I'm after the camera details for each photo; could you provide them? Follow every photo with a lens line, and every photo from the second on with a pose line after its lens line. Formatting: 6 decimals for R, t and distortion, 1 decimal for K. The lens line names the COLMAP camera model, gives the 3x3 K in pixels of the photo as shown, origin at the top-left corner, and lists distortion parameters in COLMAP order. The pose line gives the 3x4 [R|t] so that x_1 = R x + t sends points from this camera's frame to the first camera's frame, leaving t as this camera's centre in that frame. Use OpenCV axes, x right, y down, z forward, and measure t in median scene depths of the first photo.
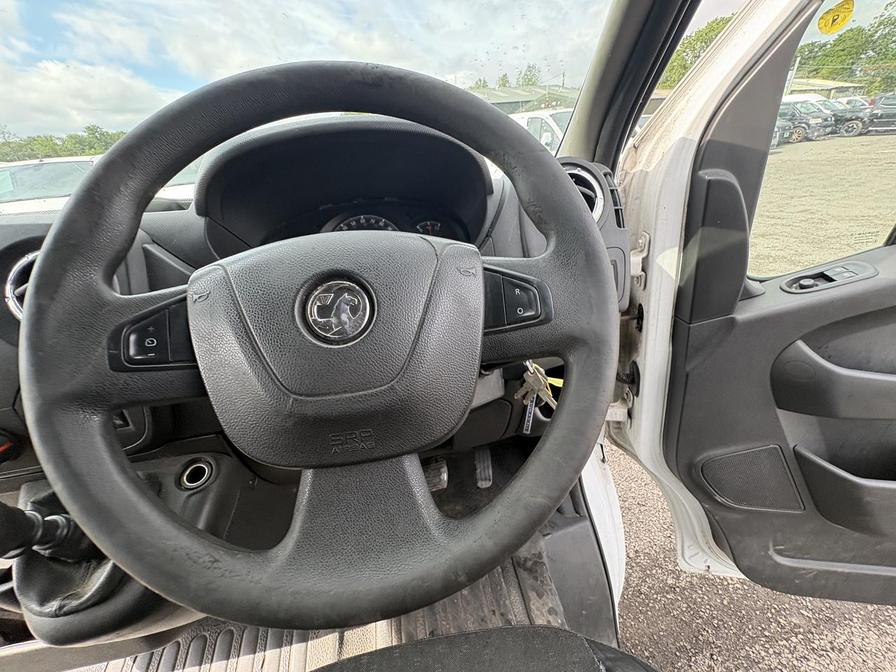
lens RADIAL K [[356.8, 0, 449.1], [0, 356.8, 338.8], [0, 0, 1]] dist [0.000160, 0.000411]
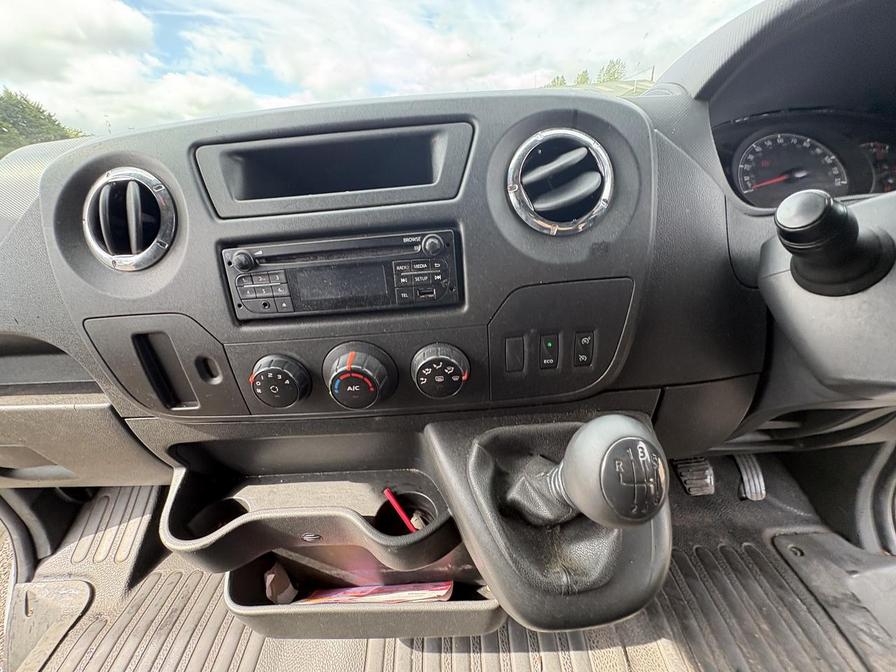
lens RADIAL K [[356.8, 0, 450.7], [0, 356.8, 339.2], [0, 0, 1]] dist [0.000160, 0.000411]
pose [[0.985865, 0.077733, -0.148416, -0.983187], [-0.077668, 0.996960, 0.006244, 0.187260], [0.148450, 0.005372, 0.988905, 0.152764]]
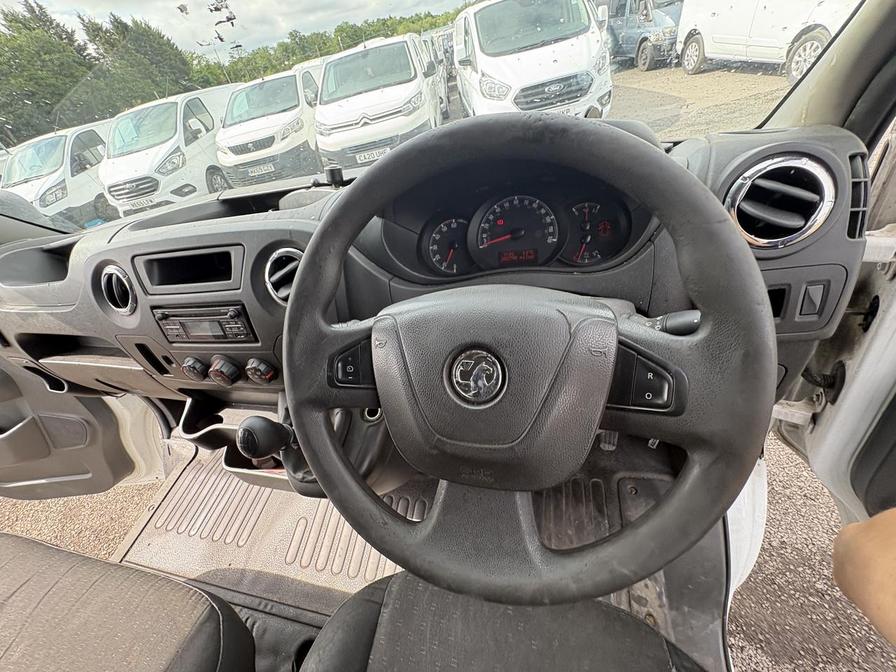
lens RADIAL K [[356.8, 0, 450.4], [0, 356.8, 339.8], [0, 0, 1]] dist [0.000160, 0.000411]
pose [[0.917504, 0.163946, -0.362366, 0.014066], [-0.068628, 0.962684, 0.261783, -0.256515], [0.391761, -0.215318, 0.894517, -0.045619]]
